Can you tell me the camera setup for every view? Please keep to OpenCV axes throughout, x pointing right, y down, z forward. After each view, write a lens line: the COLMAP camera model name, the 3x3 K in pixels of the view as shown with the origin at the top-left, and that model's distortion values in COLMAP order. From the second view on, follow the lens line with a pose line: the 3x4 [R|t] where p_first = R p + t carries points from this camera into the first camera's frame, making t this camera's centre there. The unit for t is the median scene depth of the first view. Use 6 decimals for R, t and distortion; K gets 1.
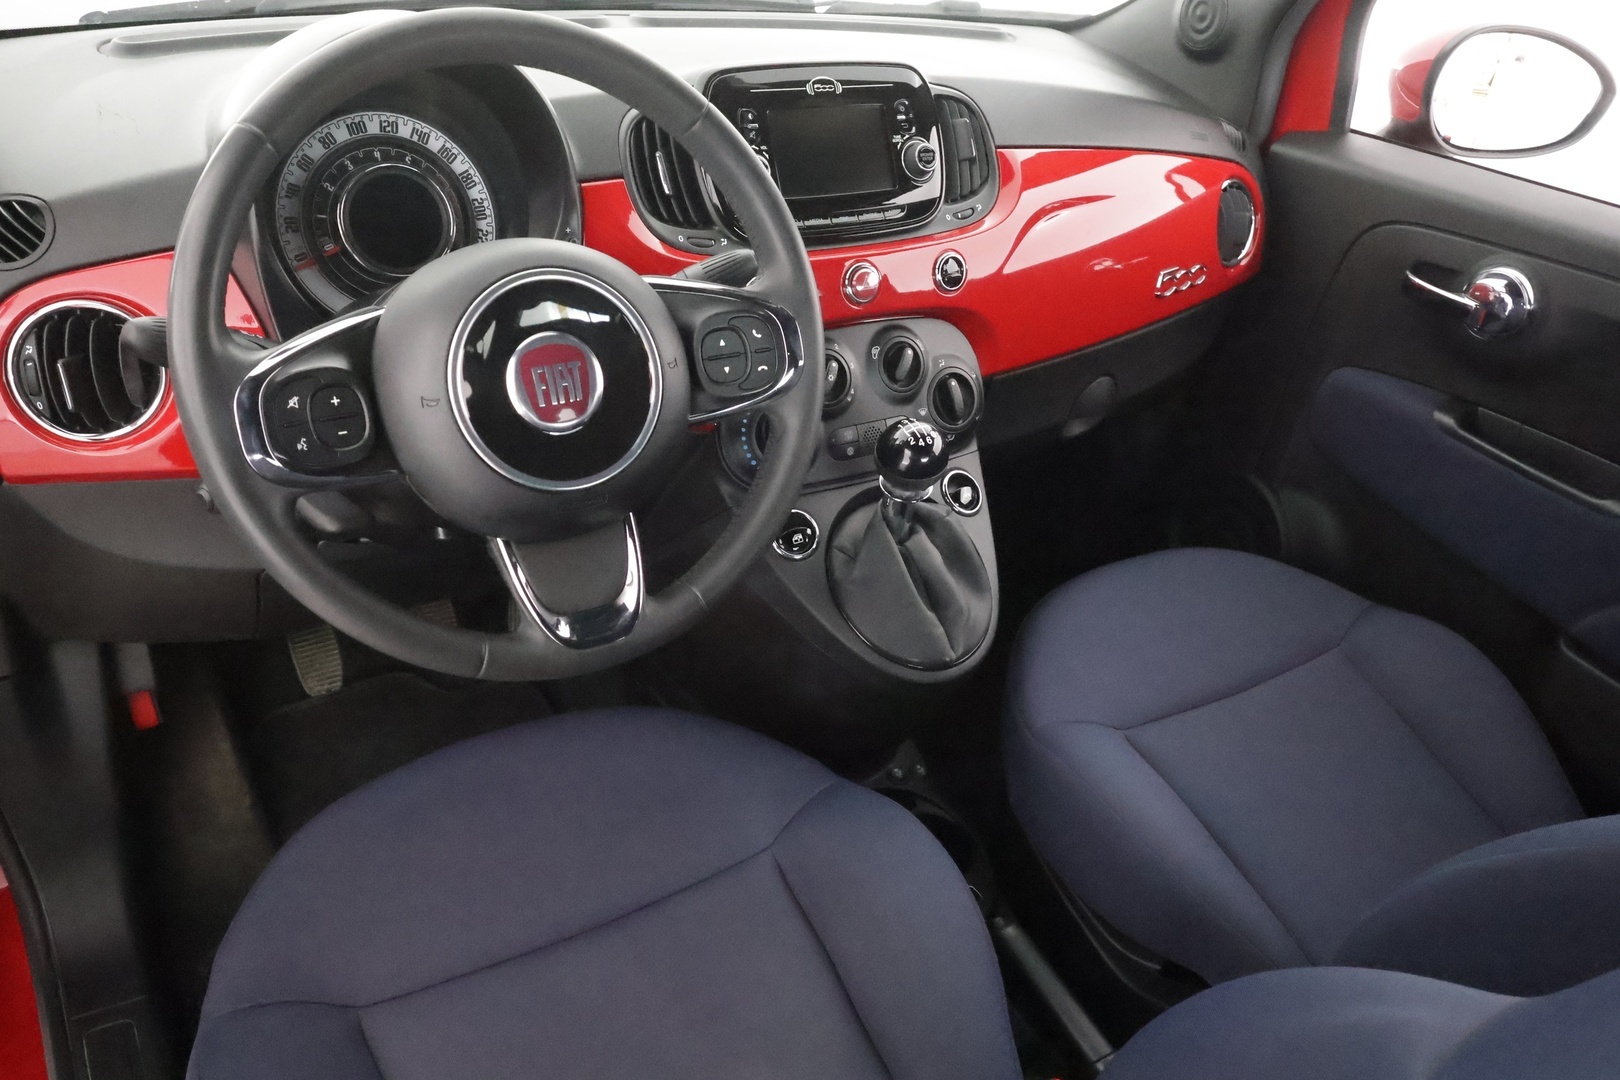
lens RADIAL K [[1274.7, 0, 810.0], [0, 1274.7, 540.0], [0, 0, 1]] dist [0.002647, 0.000329]
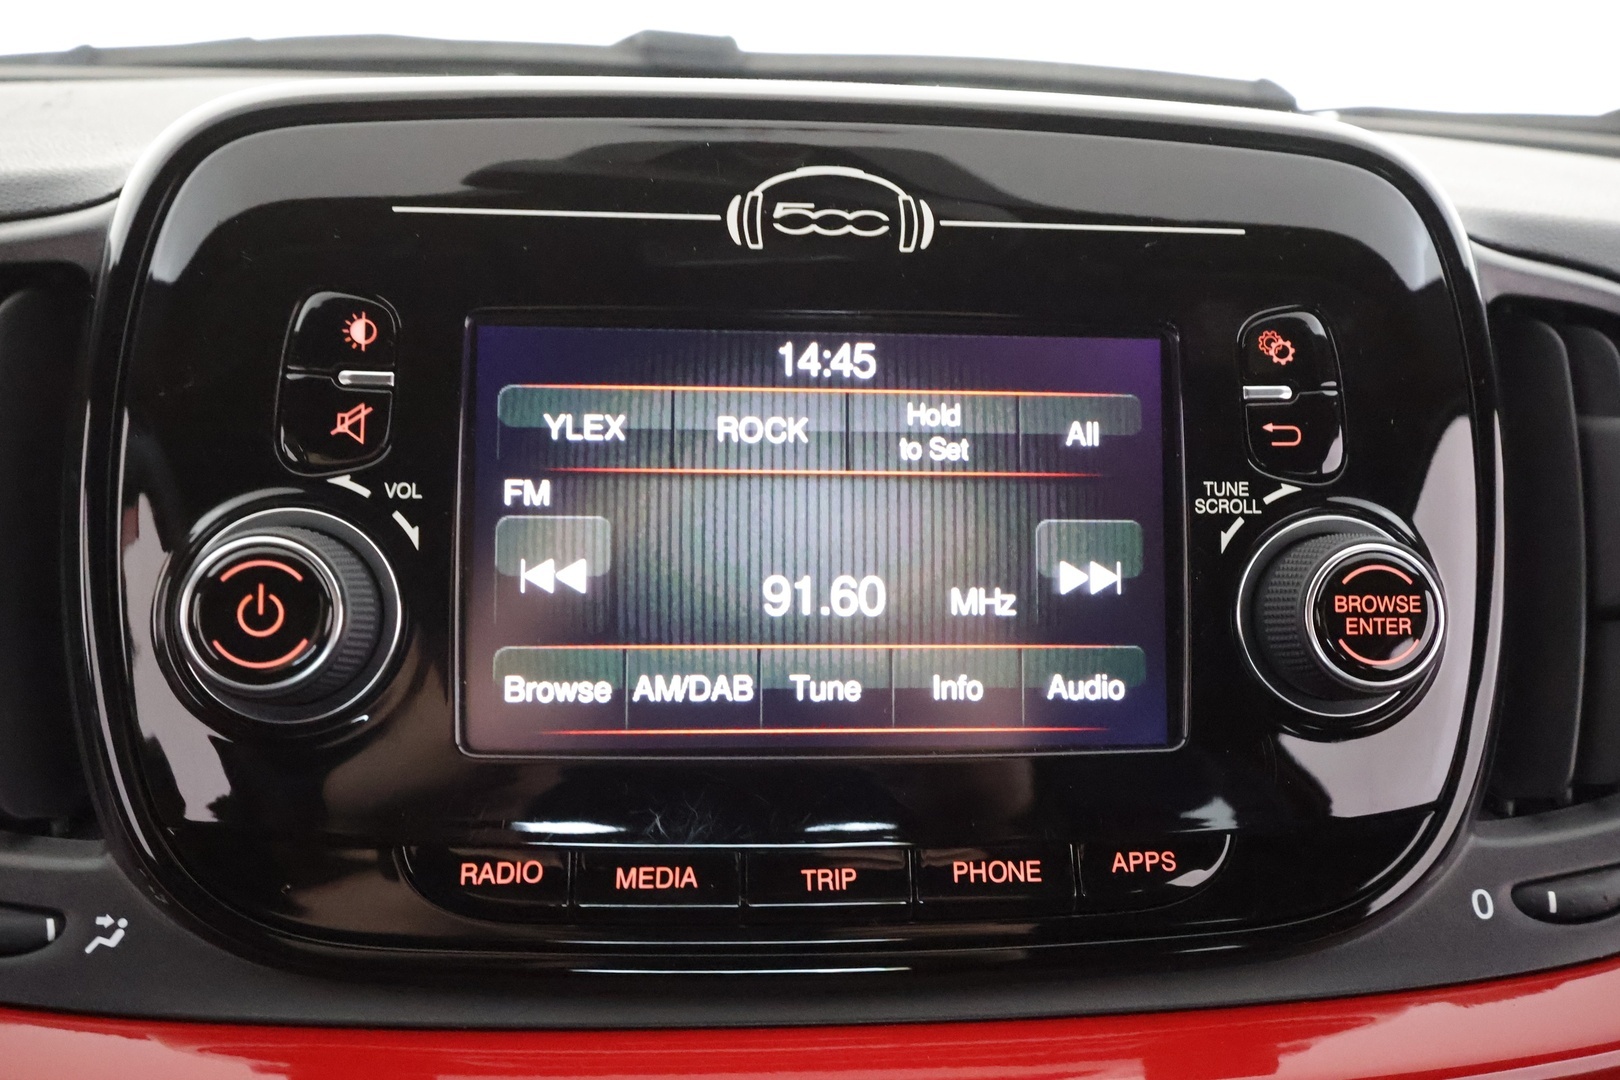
lens RADIAL K [[1274.7, 0, 810.0], [0, 1274.7, 540.0], [0, 0, 1]] dist [0.002647, 0.000329]
pose [[0.887557, 0.139854, -0.438958, 0.096099], [-0.205929, 0.972759, -0.106455, -0.268534], [0.412112, 0.184879, 0.892179, 0.783869]]
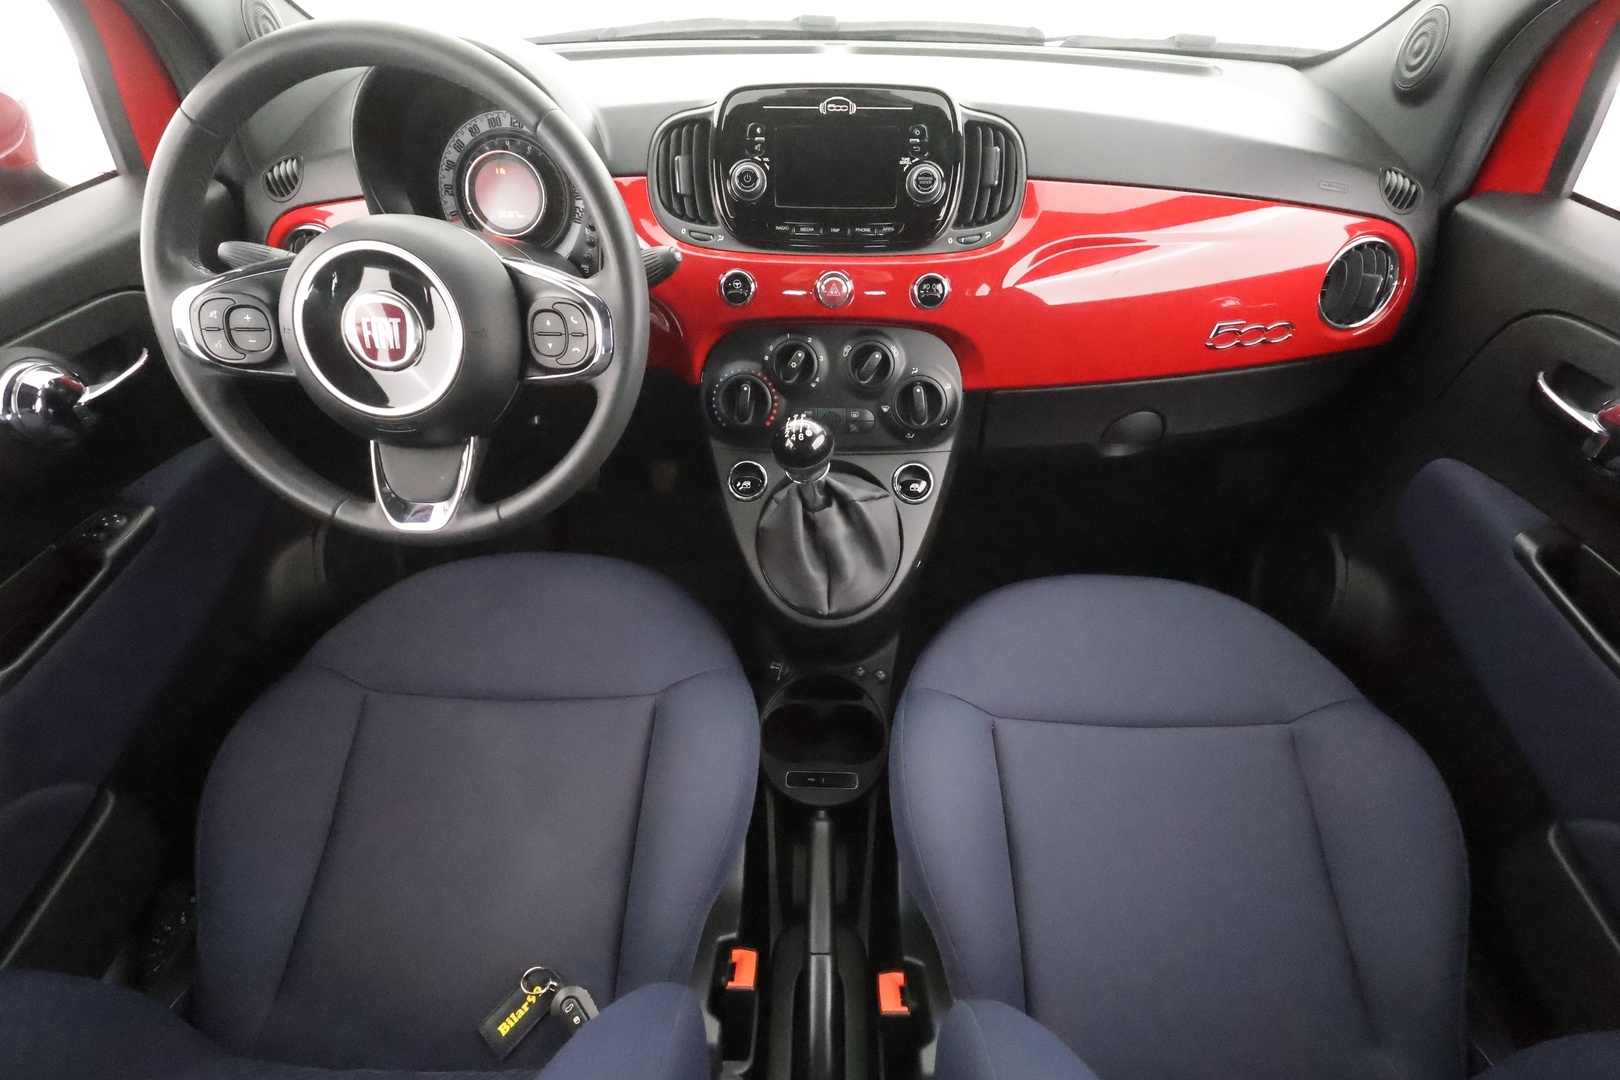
lens RADIAL K [[757.9, 0, 811.2], [0, 757.9, 544.8], [0, 0, 1]] dist [0.001558, 0.000035]
pose [[0.830188, 0.309825, -0.463461, 0.401025], [-0.224170, 0.946699, 0.231319, -0.129228], [0.510427, -0.088145, 0.855392, 0.354105]]
